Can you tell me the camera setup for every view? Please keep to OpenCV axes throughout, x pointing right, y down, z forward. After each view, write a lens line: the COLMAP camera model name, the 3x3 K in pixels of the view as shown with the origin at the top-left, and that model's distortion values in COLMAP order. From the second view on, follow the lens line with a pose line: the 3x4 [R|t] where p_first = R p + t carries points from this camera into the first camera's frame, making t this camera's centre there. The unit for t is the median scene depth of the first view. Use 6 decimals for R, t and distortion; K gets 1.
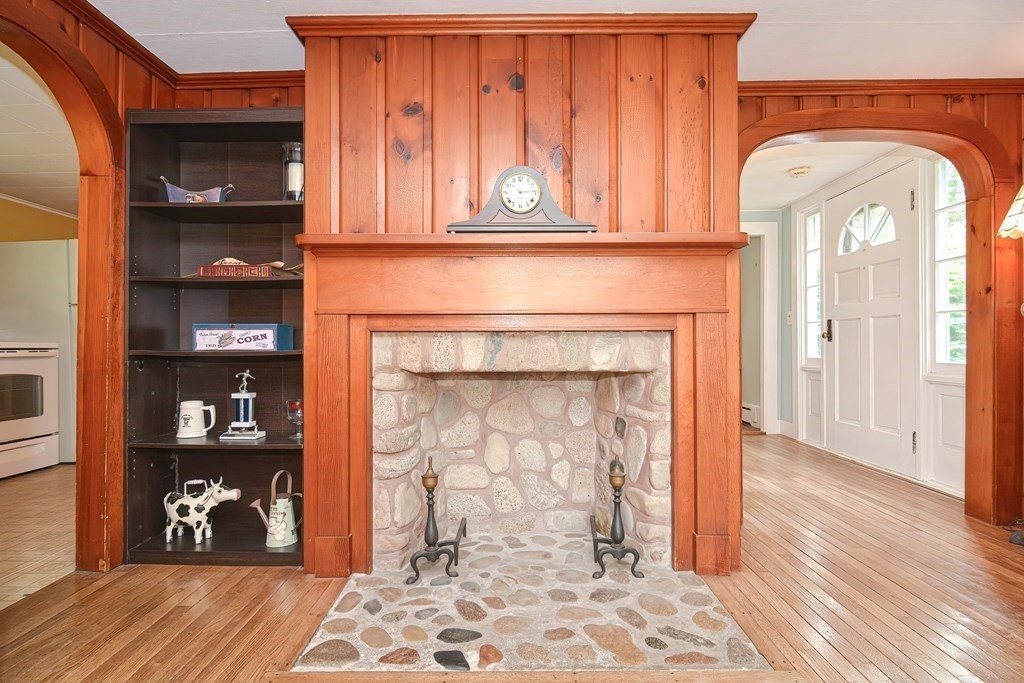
lens RADIAL K [[484.4, 0, 510.3], [0, 484.4, 350.5], [0, 0, 1]] dist [0.015220, -0.013346]
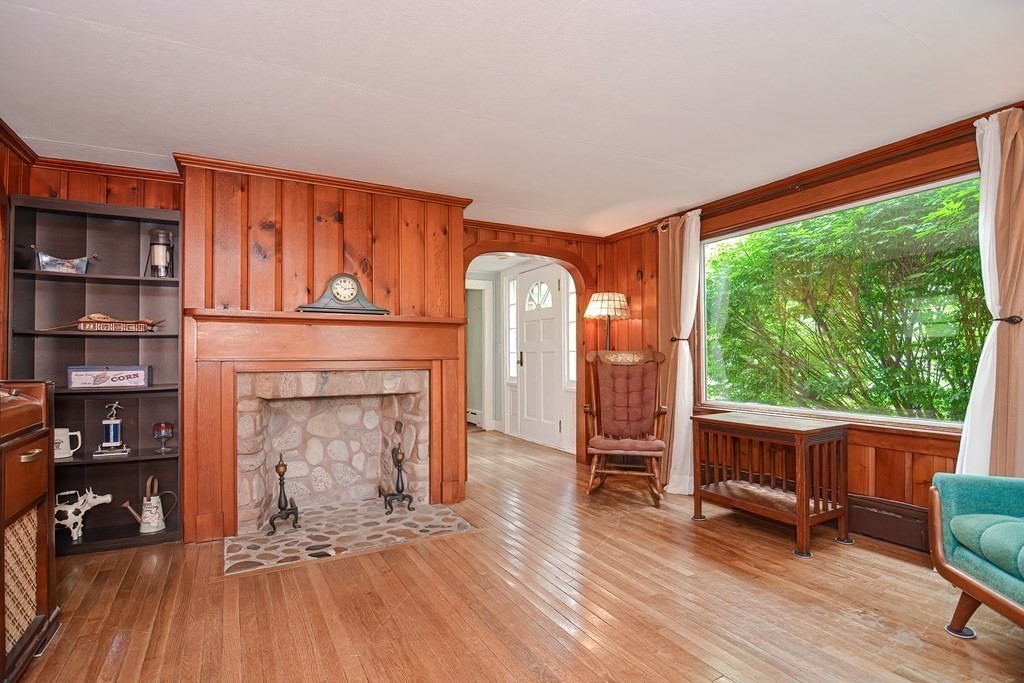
lens RADIAL K [[498.3, 0, 511.1], [0, 498.3, 344.2], [0, 0, 1]] dist [-0.016874, -0.000463]
pose [[0.869761, 0.012860, 0.493306, -0.292705], [0.005594, 0.999339, -0.035915, -0.063064], [-0.493442, 0.033998, 0.869114, -0.699168]]
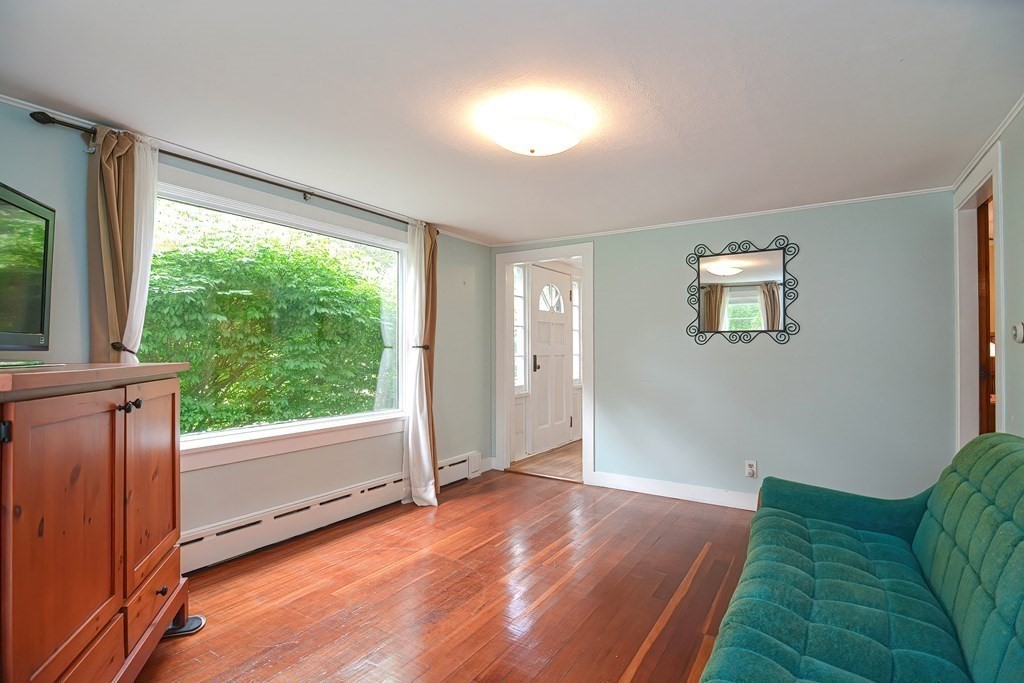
lens RADIAL K [[491.6, 0, 514.0], [0, 491.6, 342.5], [0, 0, 1]] dist [0.011068, -0.012754]
pose [[-0.848094, 0.010026, 0.529751, -0.011483], [0.009755, 0.999947, -0.003308, -0.192199], [-0.529756, 0.002362, -0.848147, 4.376085]]
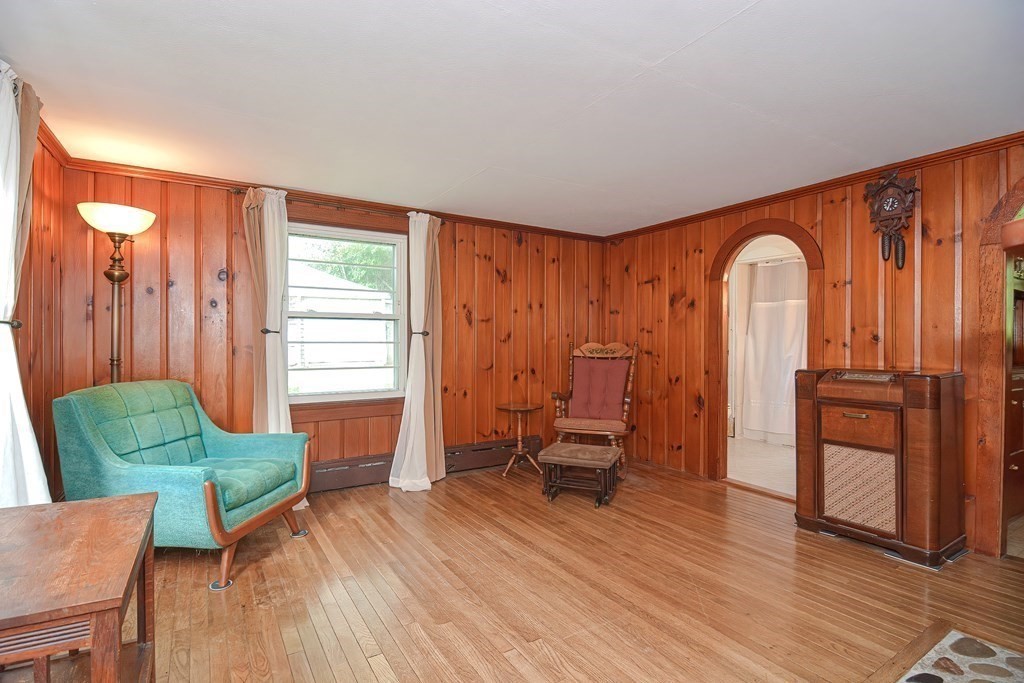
lens RADIAL K [[498.3, 0, 511.1], [0, 498.3, 344.2], [0, 0, 1]] dist [-0.016874, -0.000463]
pose [[-0.843298, 0.008719, -0.537376, 0.920394], [-0.001235, 0.999834, 0.018160, -0.131996], [0.537445, 0.015978, -0.843147, 0.986928]]
